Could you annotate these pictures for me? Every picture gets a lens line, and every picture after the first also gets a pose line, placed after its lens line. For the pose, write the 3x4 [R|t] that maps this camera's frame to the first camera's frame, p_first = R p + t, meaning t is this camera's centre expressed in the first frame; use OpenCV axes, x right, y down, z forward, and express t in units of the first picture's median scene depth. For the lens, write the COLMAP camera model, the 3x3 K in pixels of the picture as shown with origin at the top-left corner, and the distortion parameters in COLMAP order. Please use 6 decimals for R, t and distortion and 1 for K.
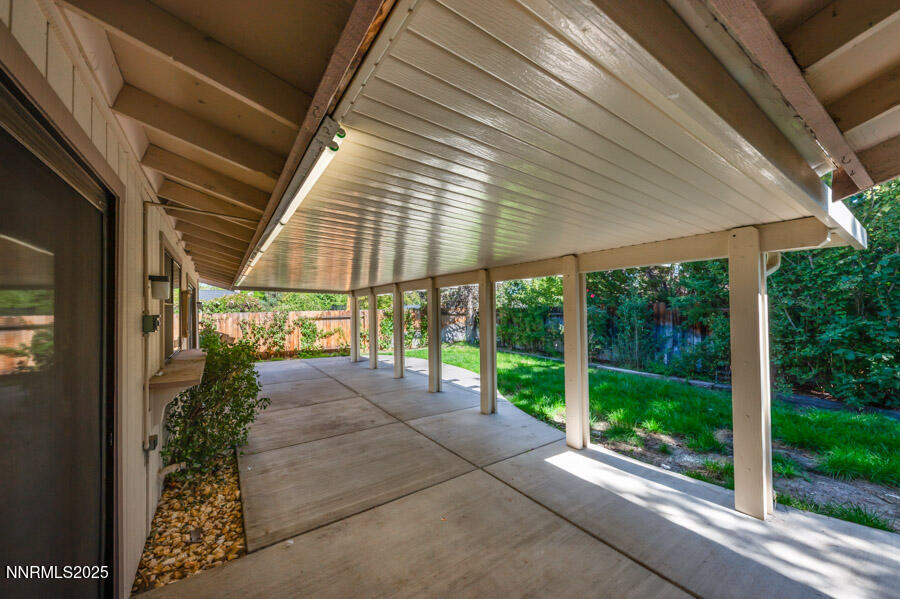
lens RADIAL K [[316.3, 0, 447.5], [0, 316.3, 303.0], [0, 0, 1]] dist [0.017217, -0.006494]
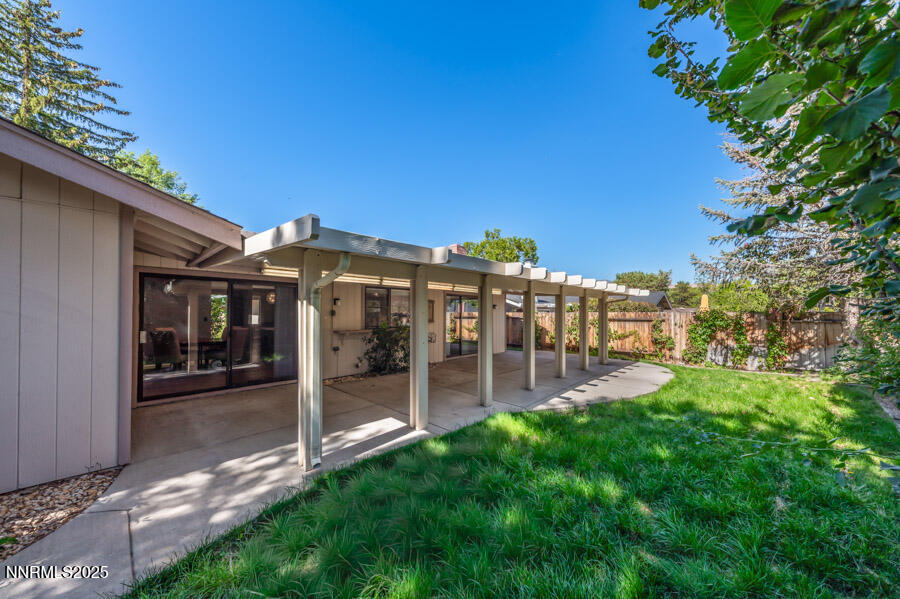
lens RADIAL K [[316.3, 0, 447.5], [0, 316.3, 303.0], [0, 0, 1]] dist [0.017217, -0.006494]
pose [[0.232903, -0.011210, -0.972435, 0.522948], [0.009259, 0.999914, -0.009309, -0.000237], [0.972456, -0.006835, 0.232987, 0.275173]]
